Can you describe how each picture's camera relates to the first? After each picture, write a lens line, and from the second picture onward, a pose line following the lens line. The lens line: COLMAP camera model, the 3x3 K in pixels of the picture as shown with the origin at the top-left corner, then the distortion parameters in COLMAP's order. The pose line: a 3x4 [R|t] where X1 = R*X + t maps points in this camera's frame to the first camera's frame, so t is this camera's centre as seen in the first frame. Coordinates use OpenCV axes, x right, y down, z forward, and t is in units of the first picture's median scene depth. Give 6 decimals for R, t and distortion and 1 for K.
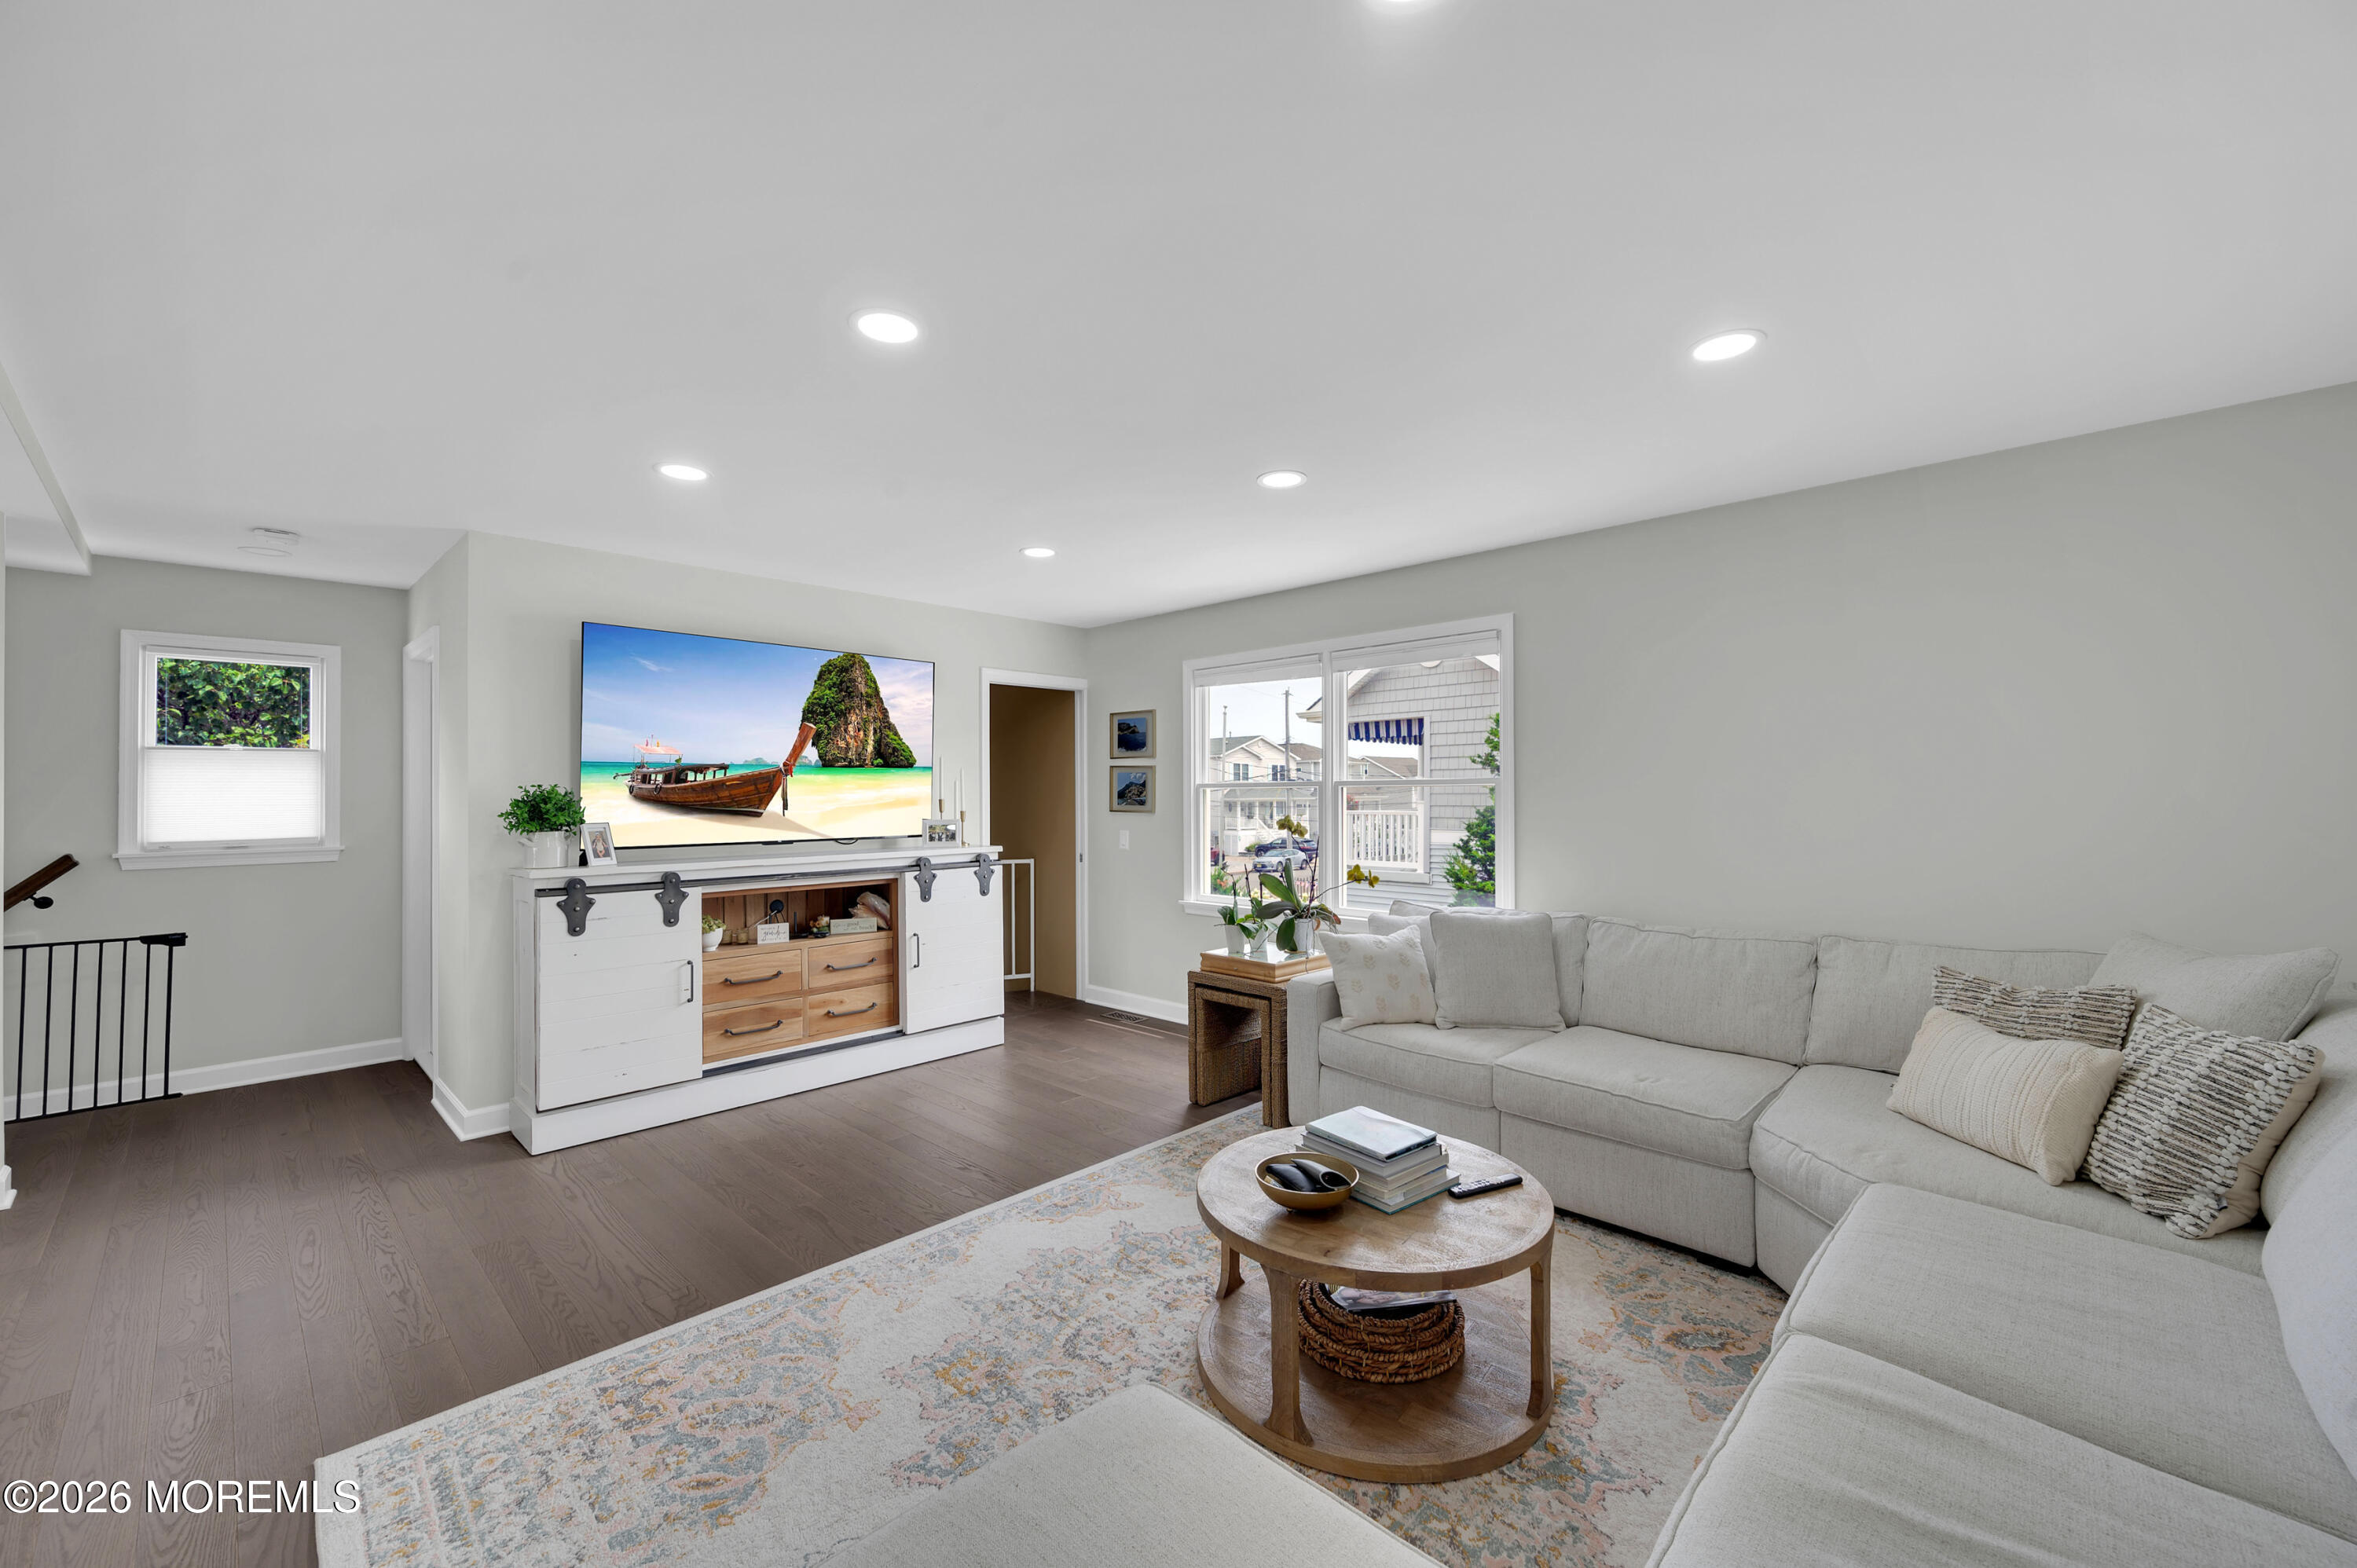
lens RADIAL K [[924.1, 0, 1178.5], [0, 924.1, 784.0], [0, 0, 1]] dist [-0.002167, -0.000194]
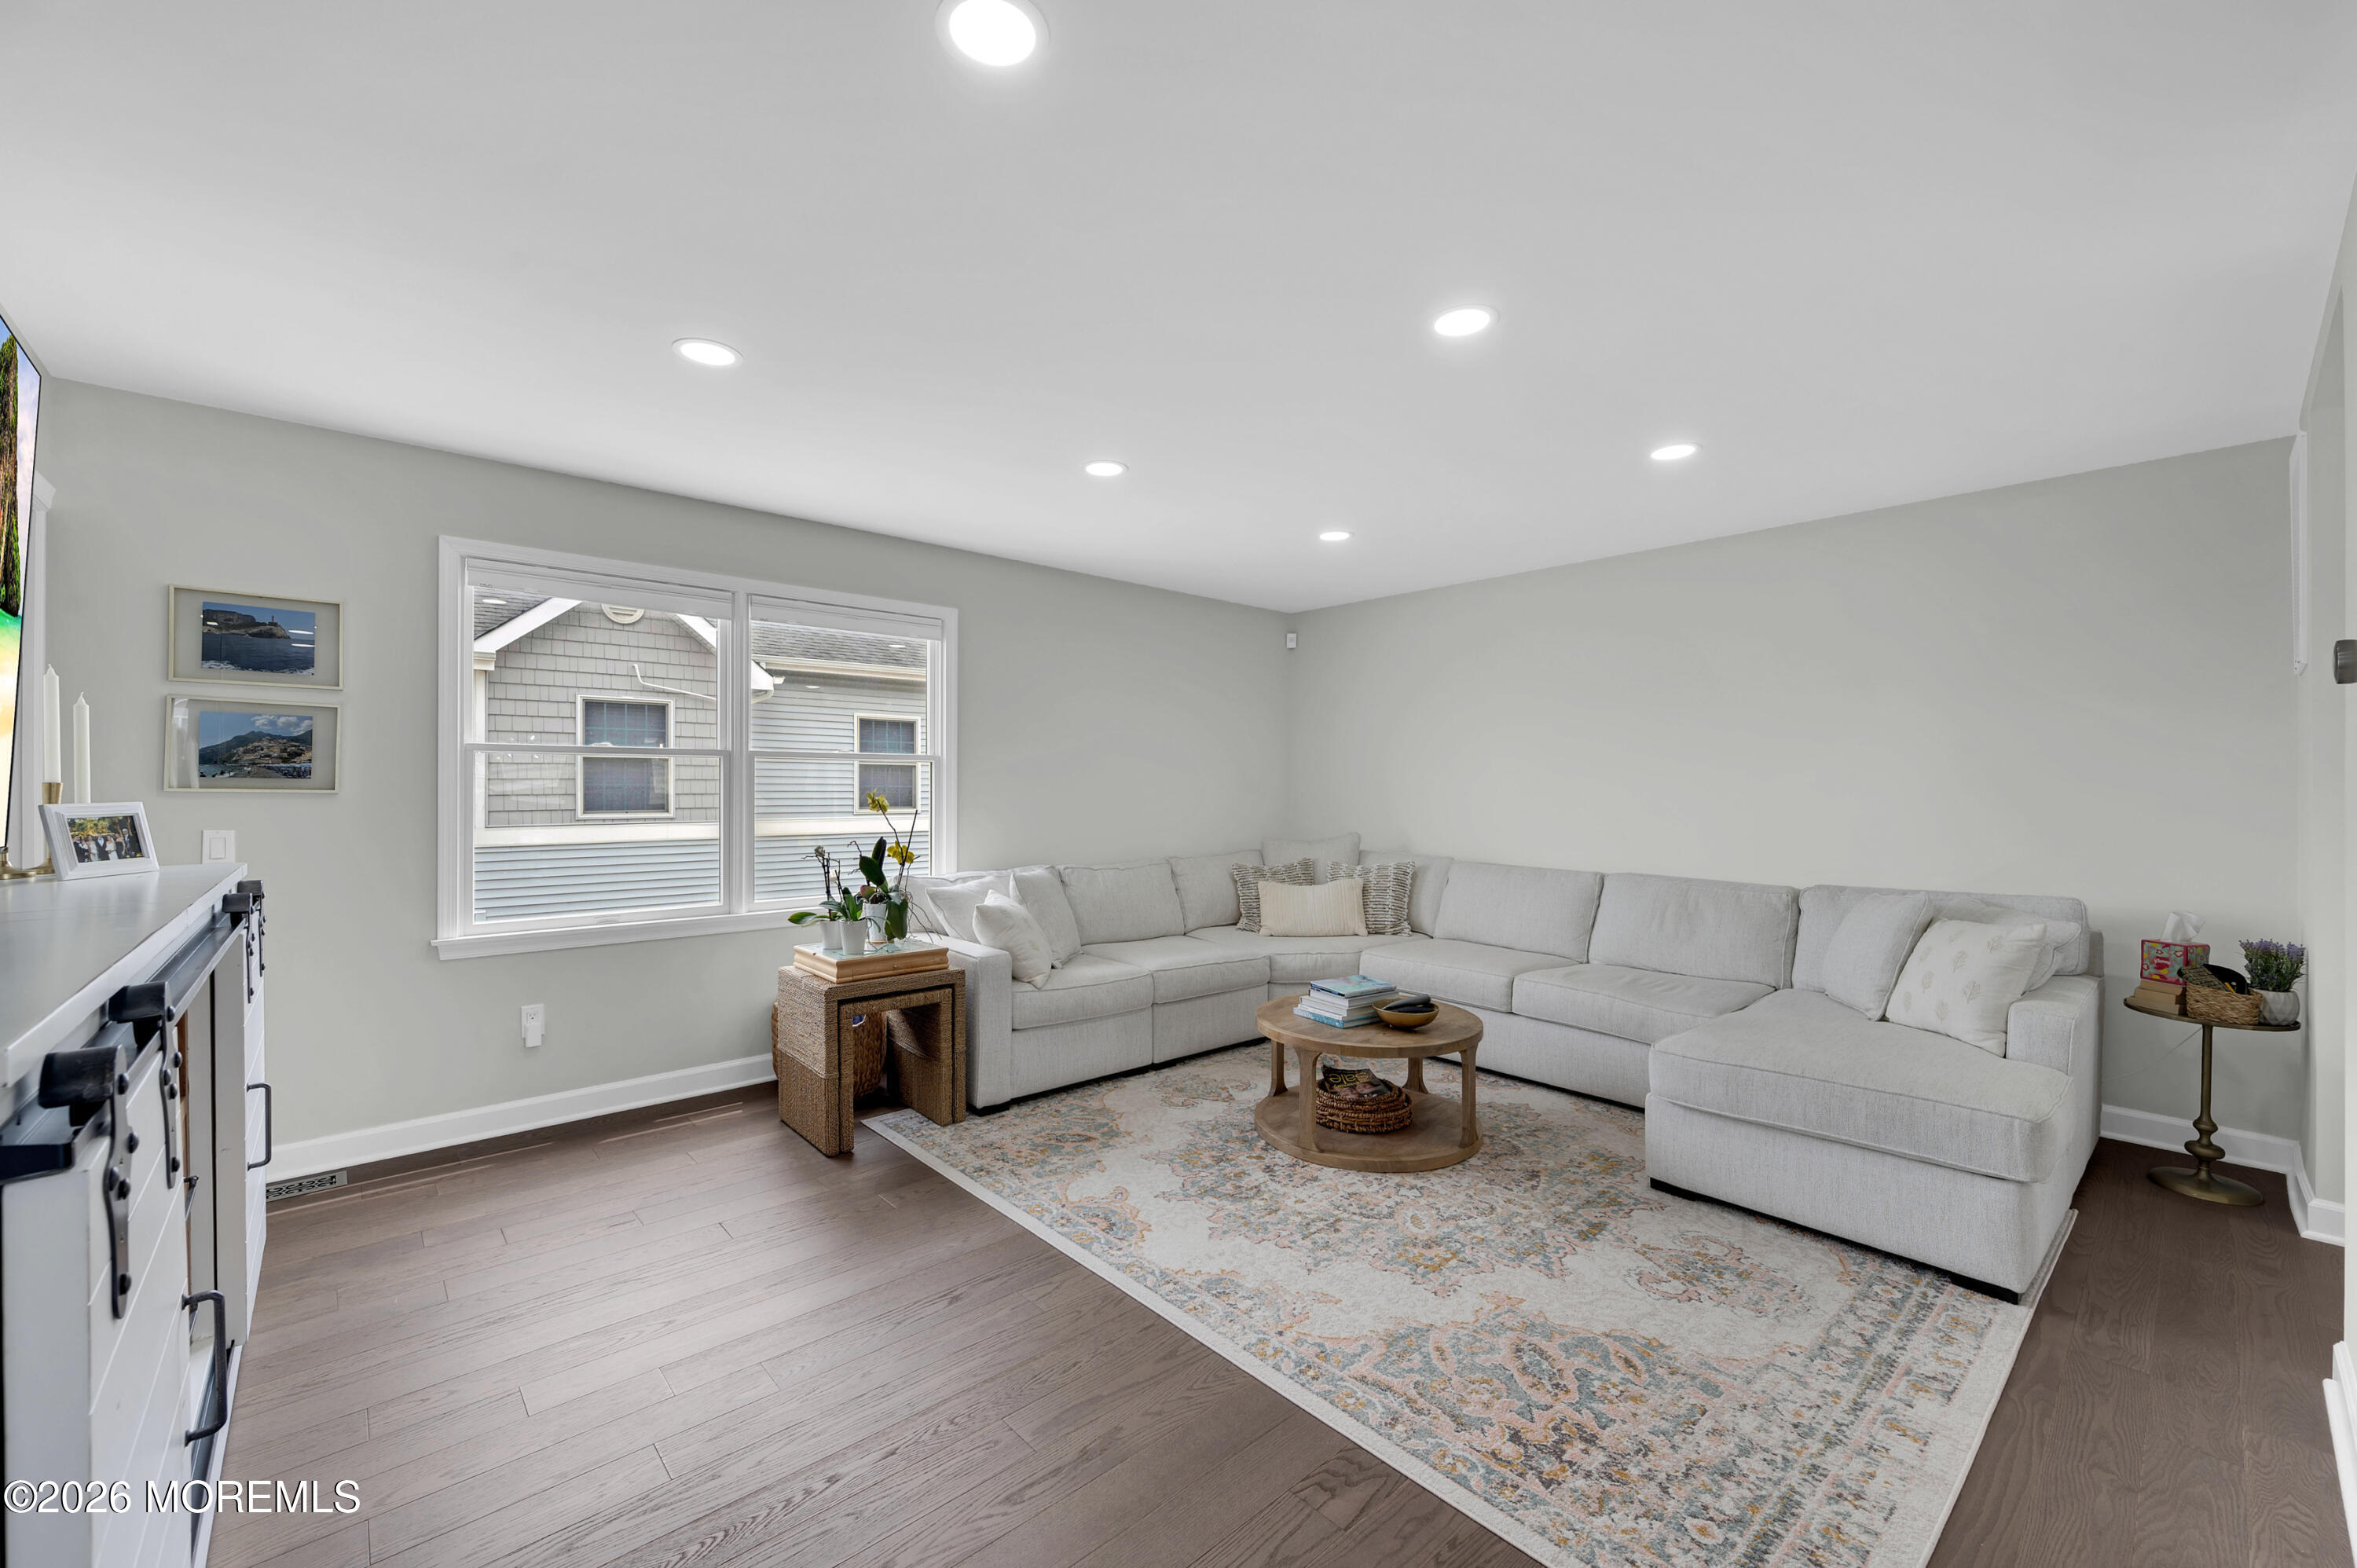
lens RADIAL K [[933.5, 0, 1174.4], [0, 933.5, 791.0], [0, 0, 1]] dist [-0.000677, -0.000225]
pose [[0.076366, 0.004573, 0.997069, -0.655807], [-0.013147, 0.999907, -0.003580, 0.031514], [-0.996993, -0.012835, 0.076419, 0.572954]]
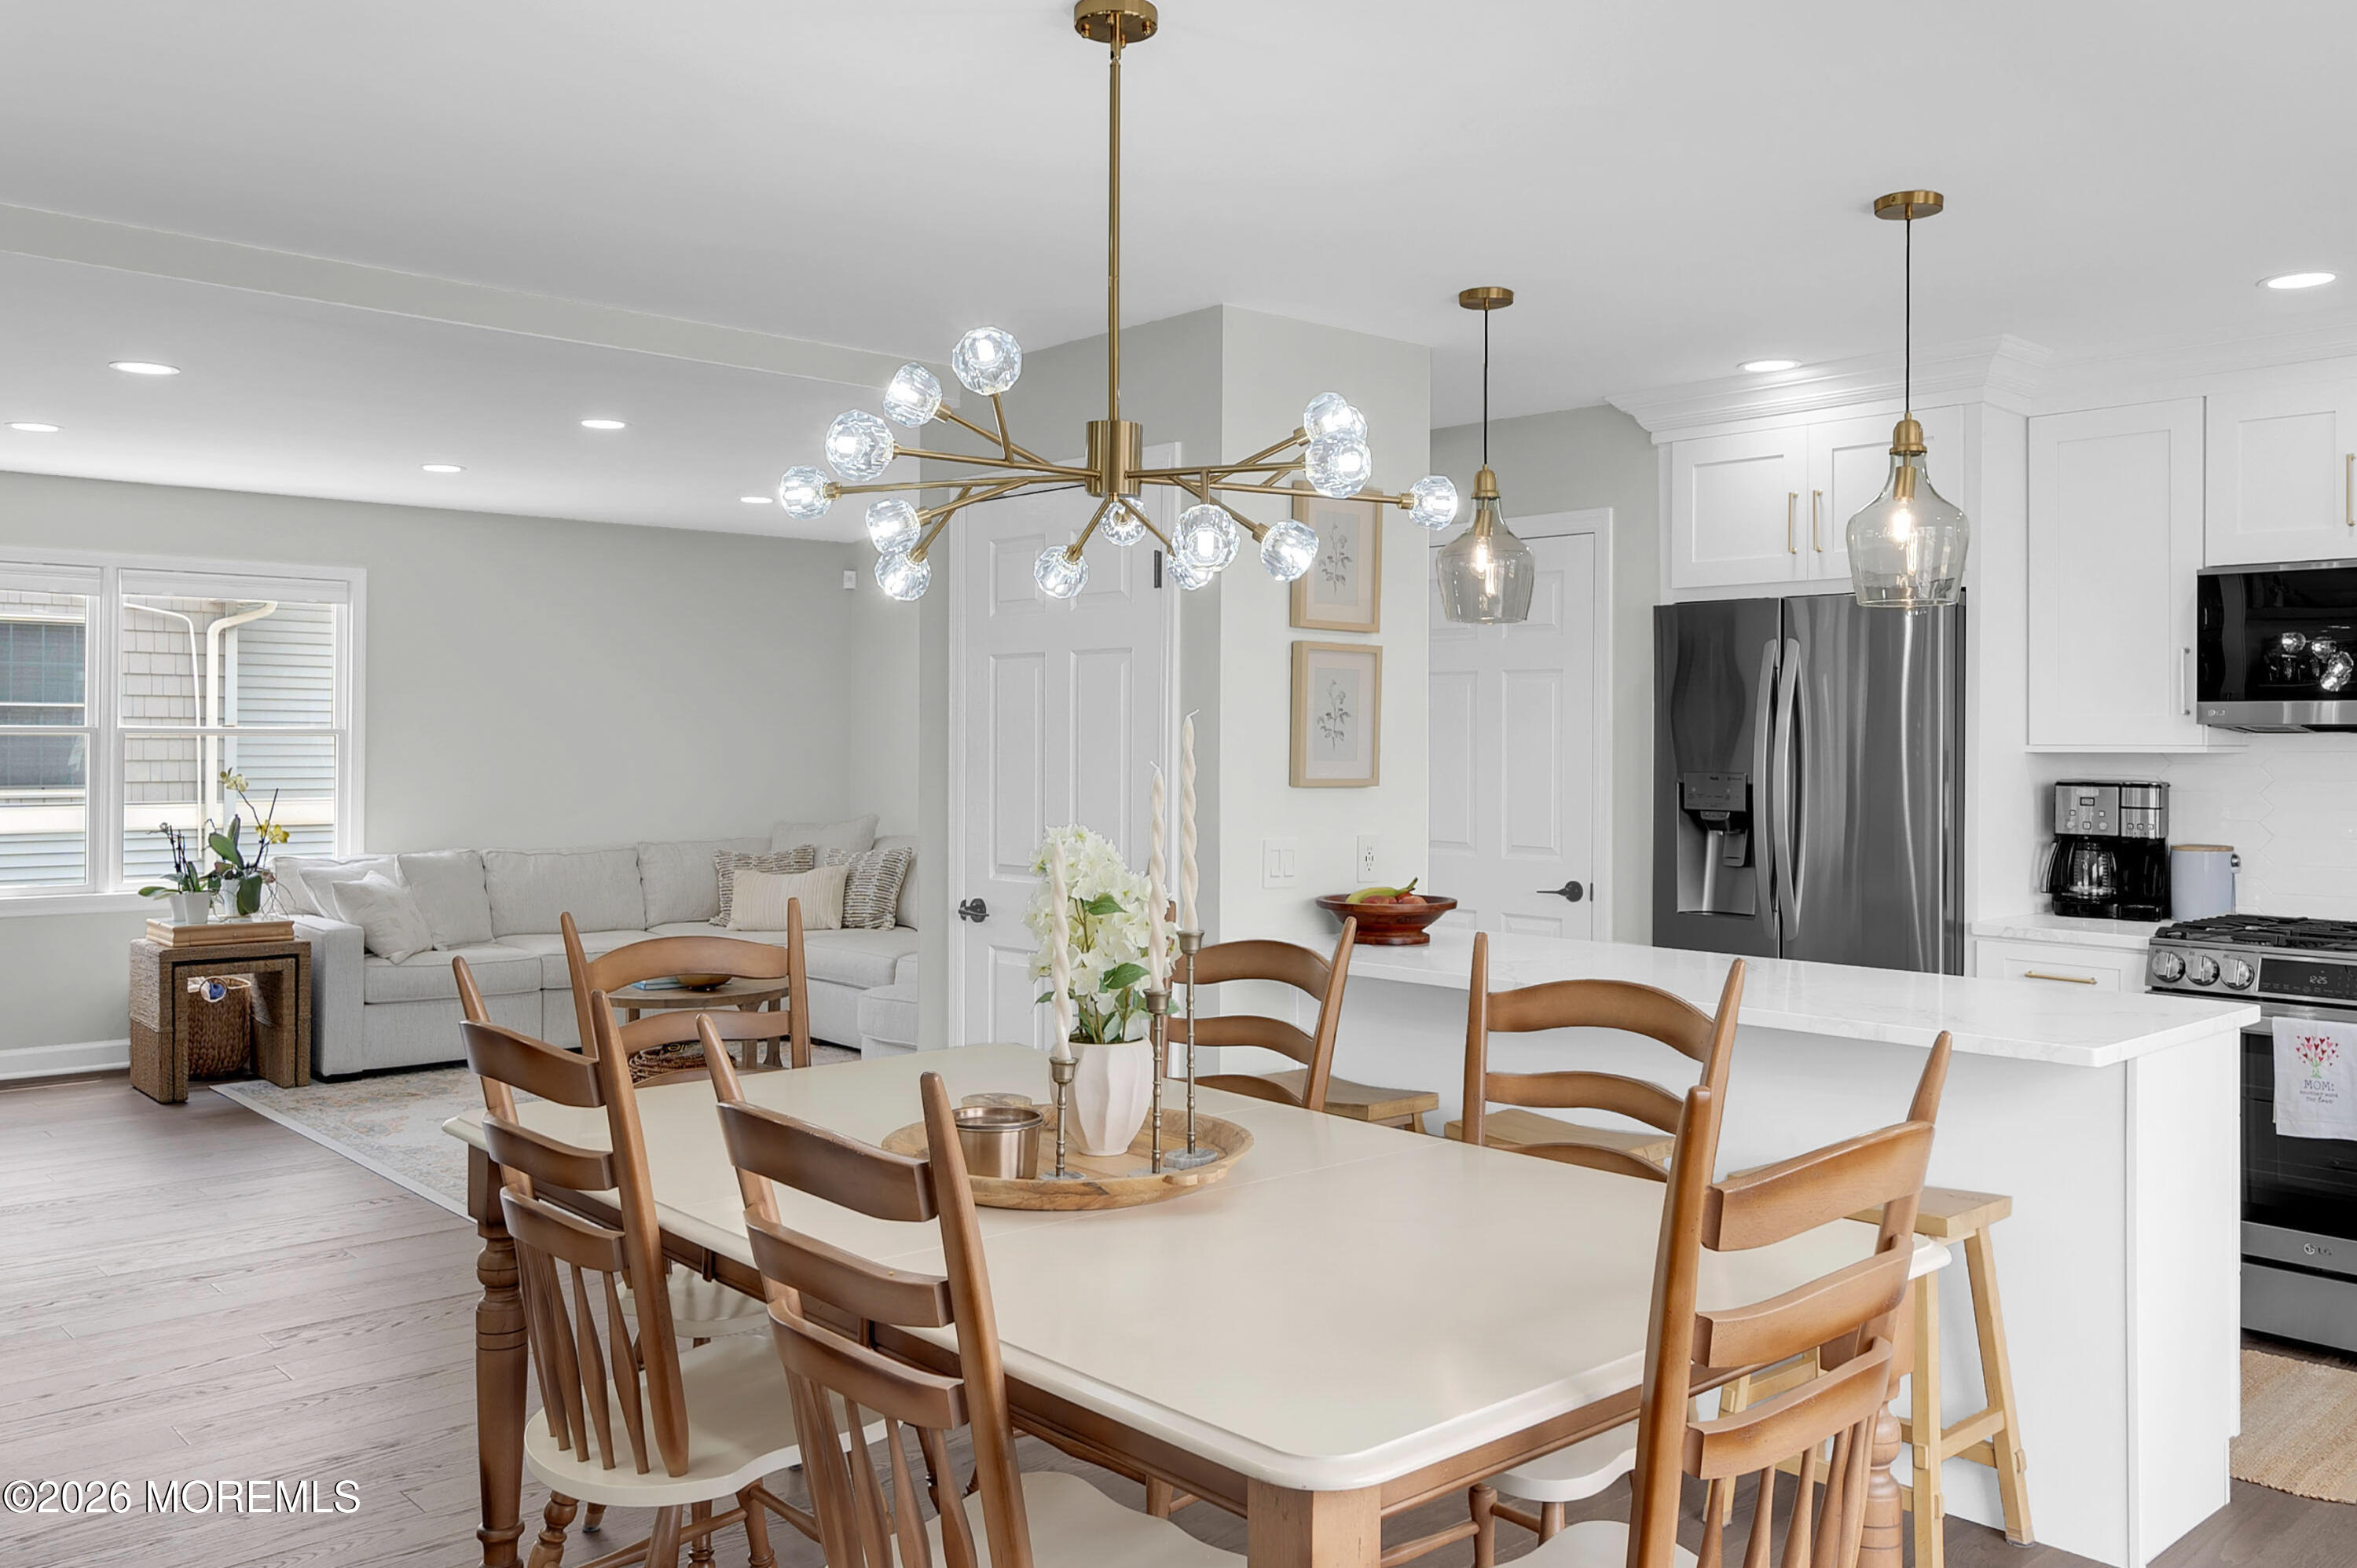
lens RADIAL K [[1877.2, 0, 1259.9], [0, 1877.2, 724.1], [0, 0, 1]] dist [0.000749, 0.002858]
pose [[0.052317, 0.018218, 0.998464, -1.466796], [-0.014324, 0.999744, -0.017491, 0.007927], [-0.998528, -0.013387, 0.052564, -0.088177]]
